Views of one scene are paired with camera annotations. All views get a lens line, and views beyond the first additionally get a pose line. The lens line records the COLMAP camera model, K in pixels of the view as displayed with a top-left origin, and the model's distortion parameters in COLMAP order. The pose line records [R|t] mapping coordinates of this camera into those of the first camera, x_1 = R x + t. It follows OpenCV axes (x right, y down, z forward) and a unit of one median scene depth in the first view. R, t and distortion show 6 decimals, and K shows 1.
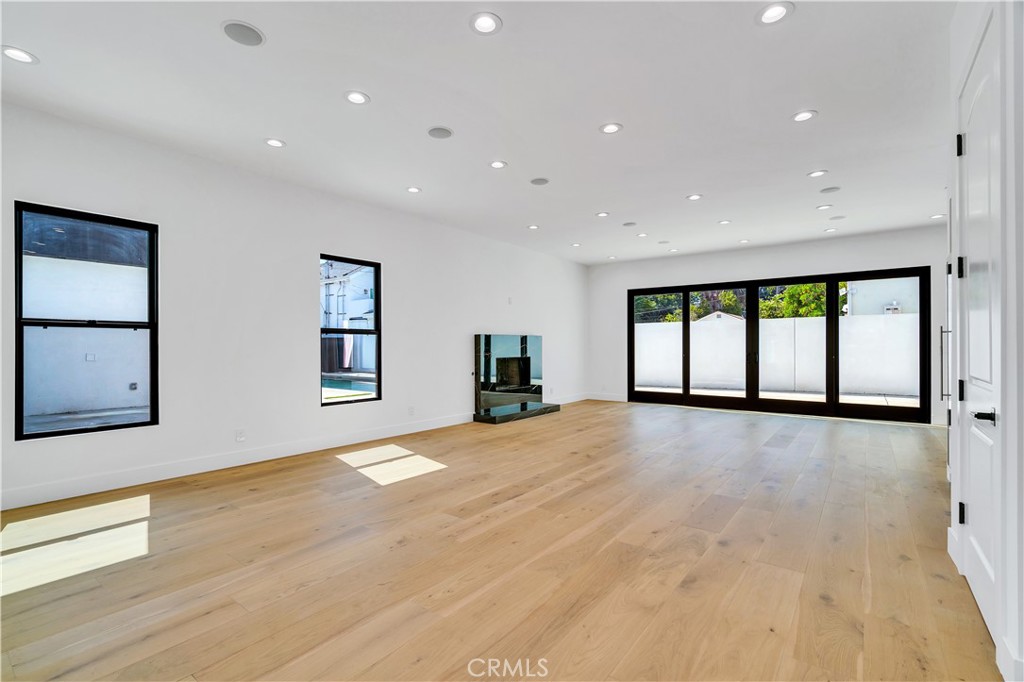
lens RADIAL K [[472.9, 0, 509.4], [0, 472.9, 347.4], [0, 0, 1]] dist [-0.003738, 0.000765]
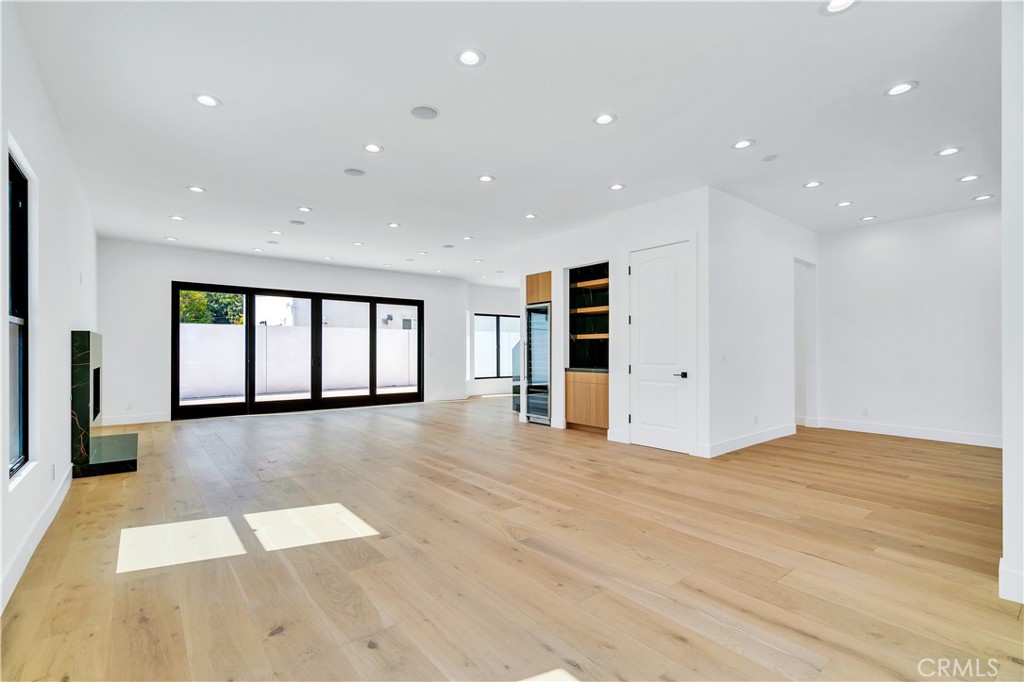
lens RADIAL K [[472.9, 0, 511.0], [0, 472.9, 341.7], [0, 0, 1]] dist [-0.003738, 0.000765]
pose [[0.241113, 0.022697, 0.970232, -0.390035], [0.001890, 0.999714, -0.023857, 0.001773], [-0.970495, 0.007586, 0.241001, 0.247996]]
